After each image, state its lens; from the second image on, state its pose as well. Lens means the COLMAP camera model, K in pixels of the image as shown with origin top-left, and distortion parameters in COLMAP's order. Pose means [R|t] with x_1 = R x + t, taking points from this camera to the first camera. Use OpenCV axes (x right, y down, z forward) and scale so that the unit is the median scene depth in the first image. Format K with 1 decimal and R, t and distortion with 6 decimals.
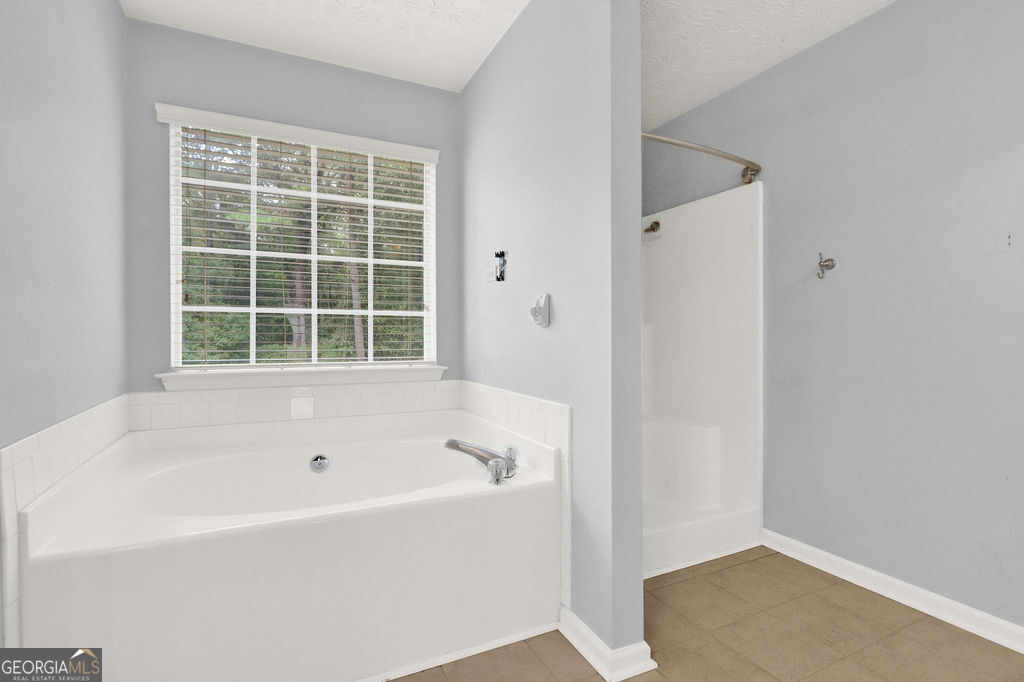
lens RADIAL K [[474.4, 0, 512.0], [0, 474.4, 341.0], [0, 0, 1]] dist [-0.017465, 0.000279]
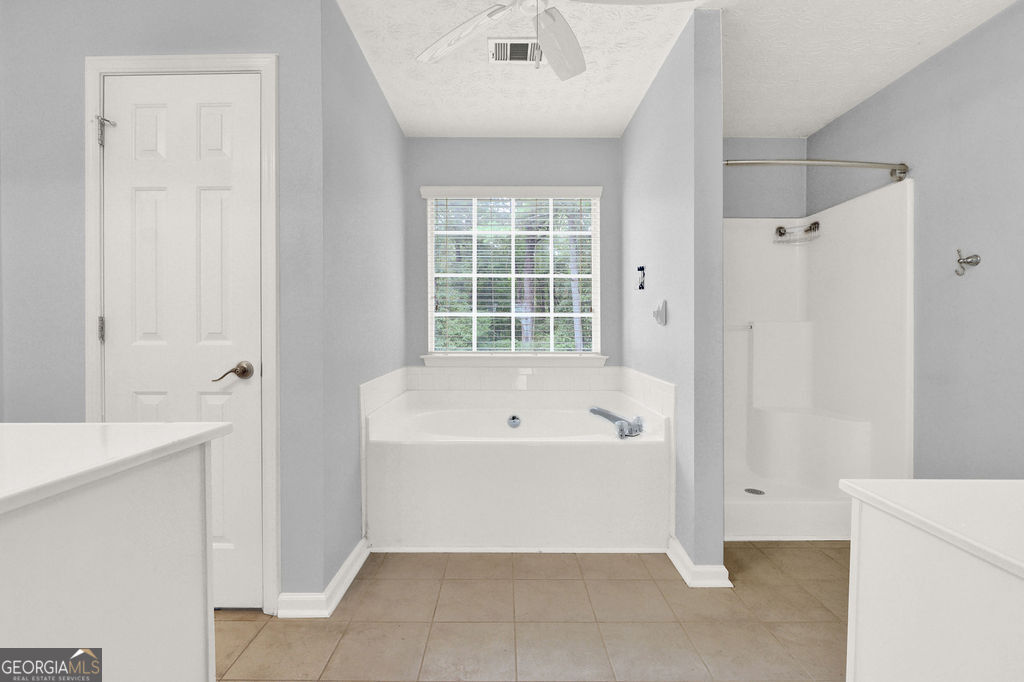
lens RADIAL K [[487.3, 0, 502.9], [0, 487.3, 338.2], [0, 0, 1]] dist [-0.013527, 0.001201]
pose [[0.888784, 0.006756, -0.458277, 0.253417], [-0.005623, 0.999977, 0.003836, 0.002566], [0.458292, -0.000832, 0.888801, -0.348358]]
